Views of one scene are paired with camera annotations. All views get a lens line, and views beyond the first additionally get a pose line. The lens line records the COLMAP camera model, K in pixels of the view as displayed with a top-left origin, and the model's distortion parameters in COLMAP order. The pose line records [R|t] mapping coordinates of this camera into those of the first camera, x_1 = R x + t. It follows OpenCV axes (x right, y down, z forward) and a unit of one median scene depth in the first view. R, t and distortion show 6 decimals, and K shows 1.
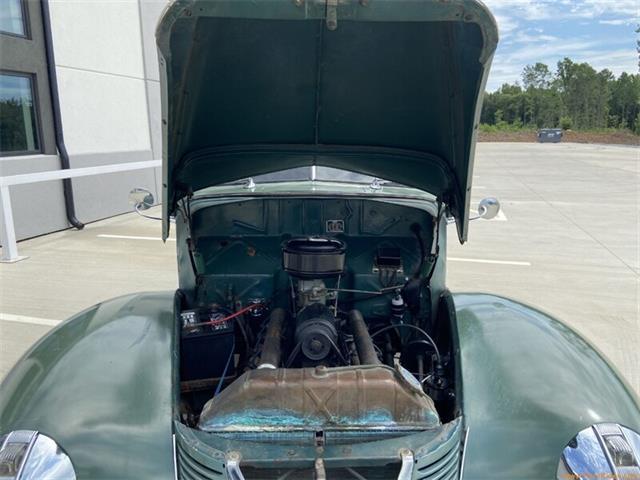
lens RADIAL K [[461.7, 0, 328.9], [0, 461.7, 239.0], [0, 0, 1]] dist [0.055296, -0.073328]
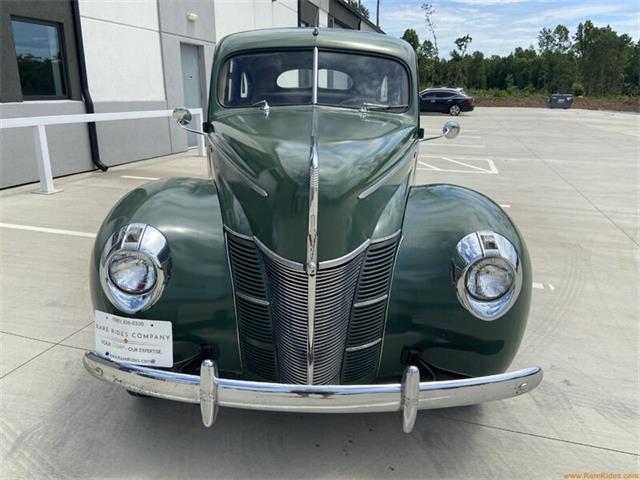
lens RADIAL K [[461.7, 0, 328.9], [0, 461.7, 239.0], [0, 0, 1]] dist [0.055296, -0.073328]
pose [[0.999732, 0.020968, -0.009853, 0.008468], [-0.020180, 0.997035, 0.074251, 0.046757], [0.011381, -0.074032, 0.997191, -0.098317]]
